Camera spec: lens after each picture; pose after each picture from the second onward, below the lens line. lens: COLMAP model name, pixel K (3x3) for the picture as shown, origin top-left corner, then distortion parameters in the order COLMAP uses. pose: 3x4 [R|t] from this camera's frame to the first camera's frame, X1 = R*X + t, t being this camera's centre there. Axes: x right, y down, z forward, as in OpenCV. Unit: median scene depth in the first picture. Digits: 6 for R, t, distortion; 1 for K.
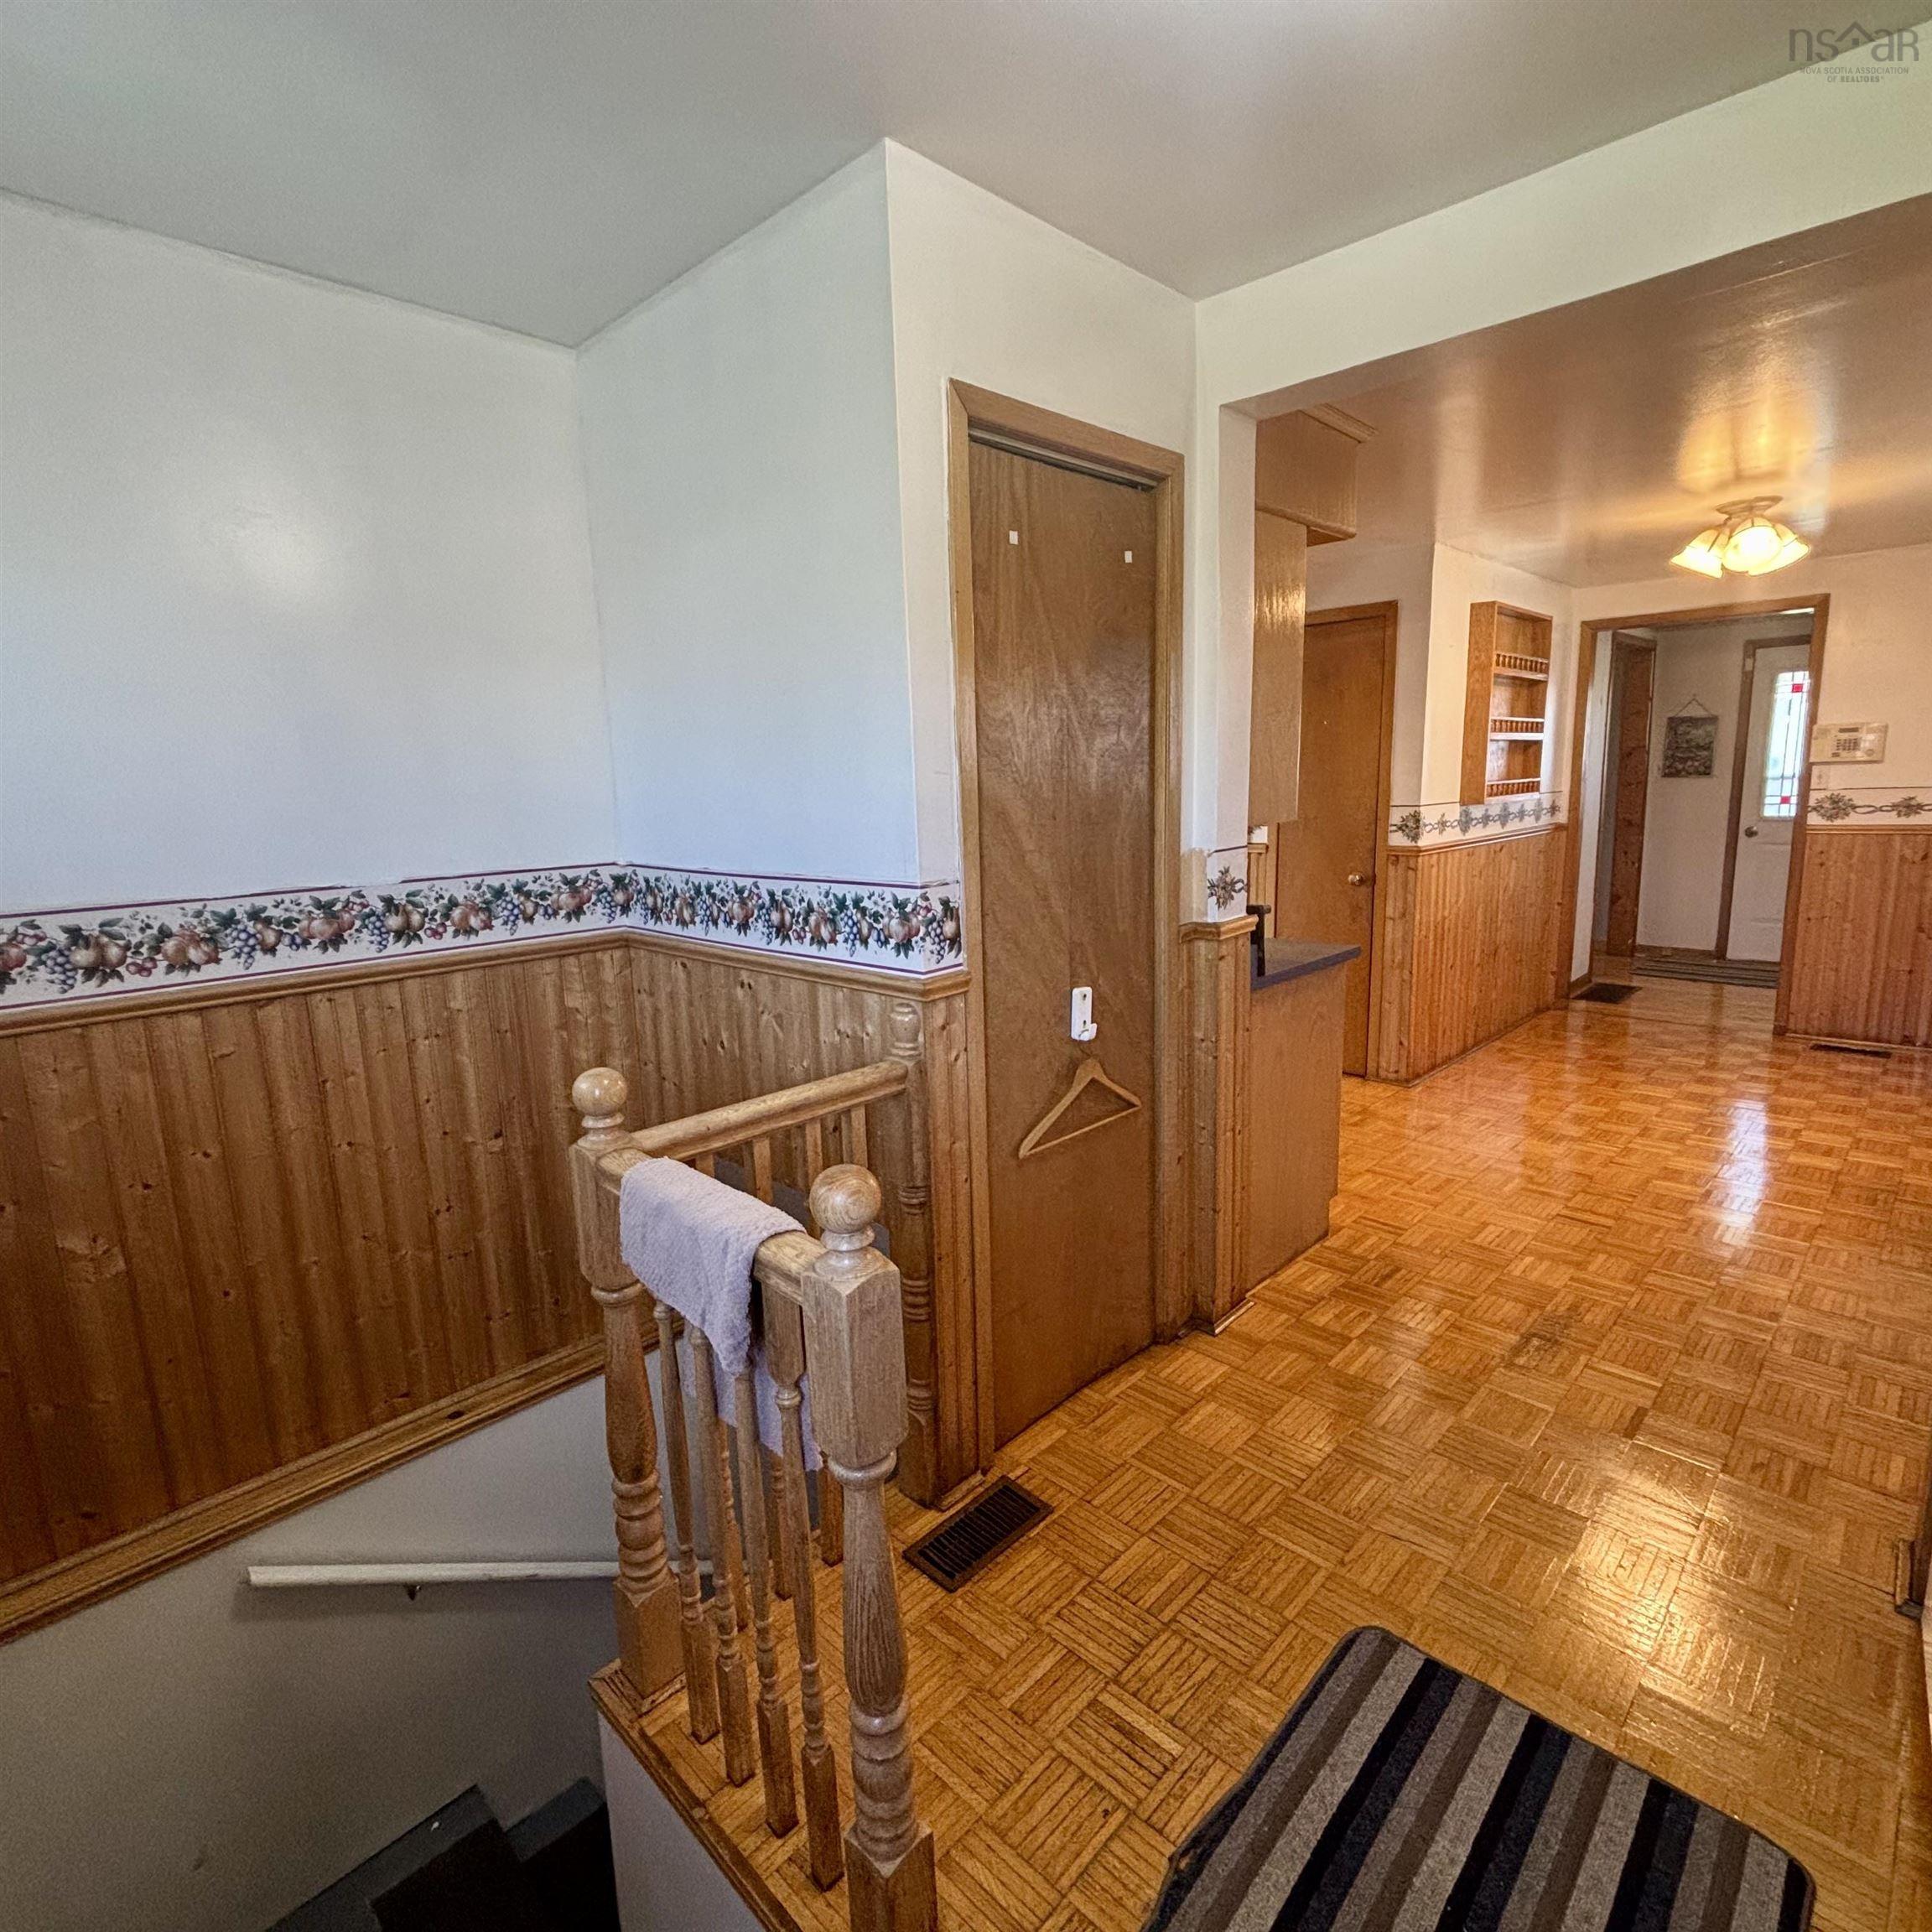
lens RADIAL K [[1049.3, 0, 966.0], [0, 1049.3, 966.0], [0, 0, 1]] dist [0.000846, 0.001246]
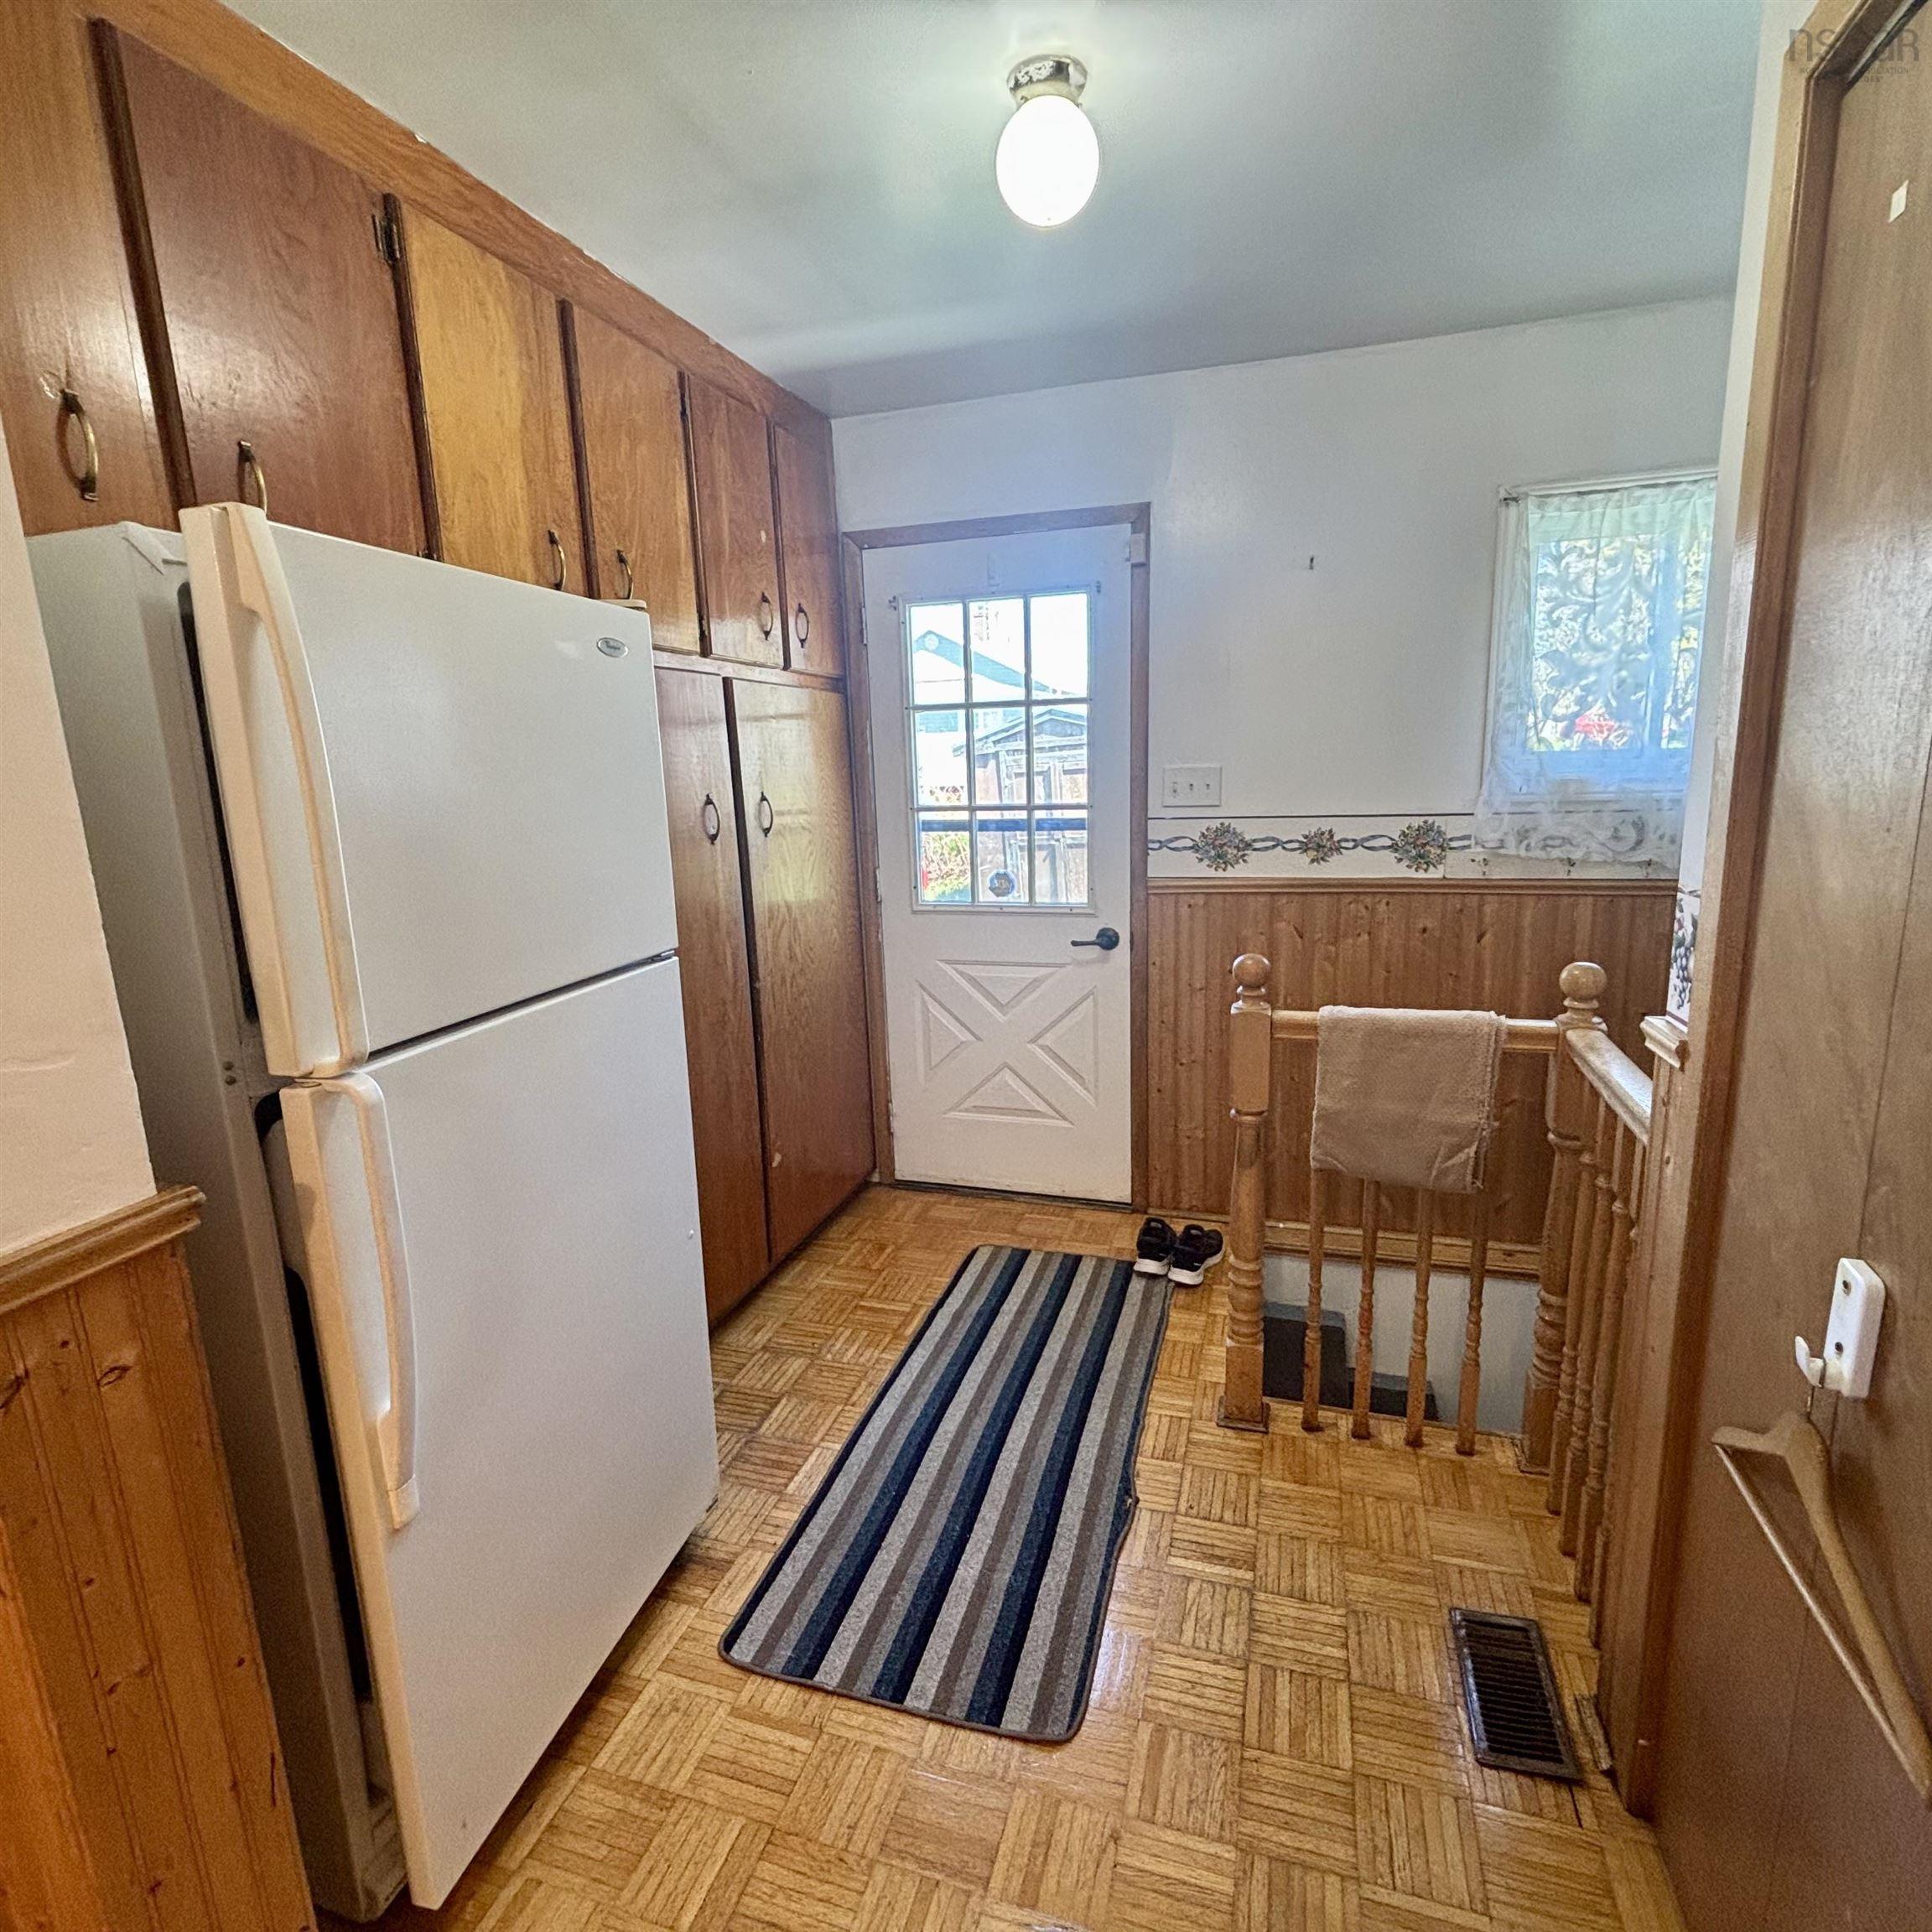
lens RADIAL K [[1037.5, 0, 966.0], [0, 1037.5, 966.0], [0, 0, 1]] dist [0.001756, -0.000722]
pose [[-0.891594, 0.147445, -0.428160, 0.823541], [-0.019035, 0.932468, 0.360751, -0.323100], [0.452436, 0.329793, -0.828576, 1.654535]]
